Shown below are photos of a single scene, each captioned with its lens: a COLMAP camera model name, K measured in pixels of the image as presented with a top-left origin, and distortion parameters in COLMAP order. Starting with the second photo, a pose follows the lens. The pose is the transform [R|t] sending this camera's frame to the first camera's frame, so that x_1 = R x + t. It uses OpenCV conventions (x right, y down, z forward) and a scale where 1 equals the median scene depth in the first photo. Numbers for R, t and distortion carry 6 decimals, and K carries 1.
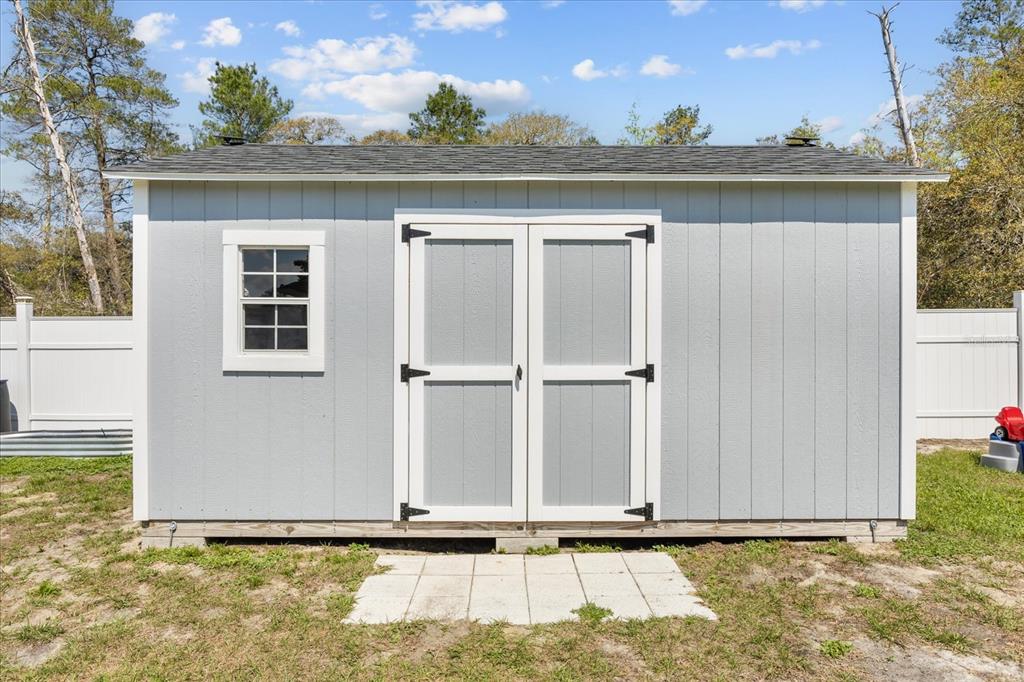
lens RADIAL K [[601.5, 0, 512.0], [0, 601.5, 341.0], [0, 0, 1]] dist [-0.001408, -0.000567]
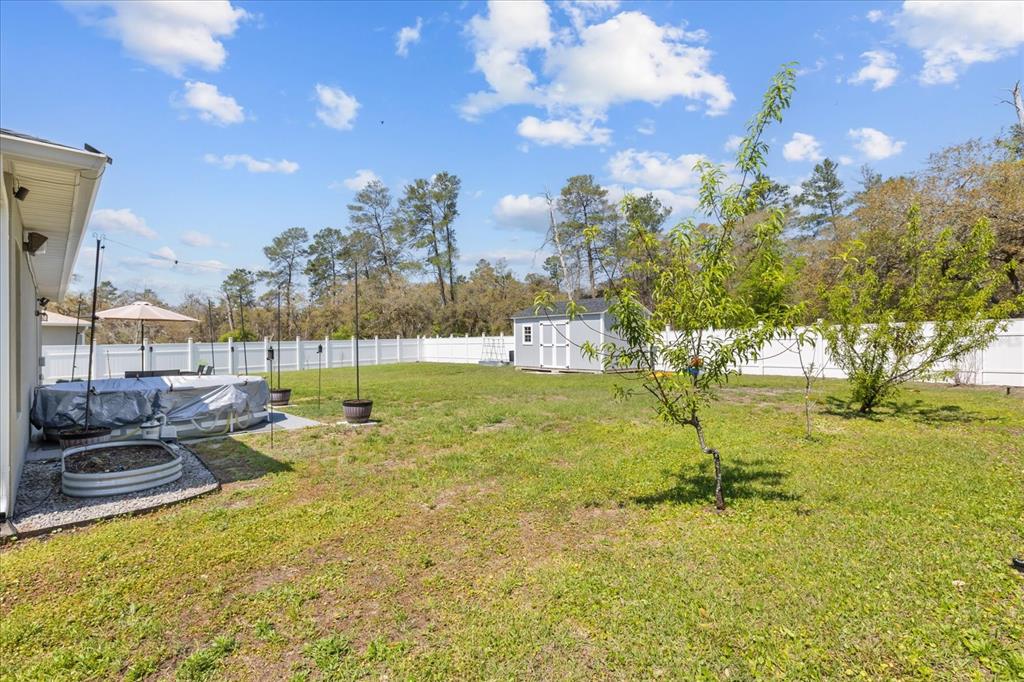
lens RADIAL K [[452.3, 0, 509.8], [0, 452.3, 337.4], [0, 0, 1]] dist [0.000264, -0.000051]
pose [[0.658437, -0.010624, -0.752561, 3.354909], [0.005563, 0.999942, -0.009250, 0.012035], [0.752615, 0.001905, 0.658458, -2.552042]]
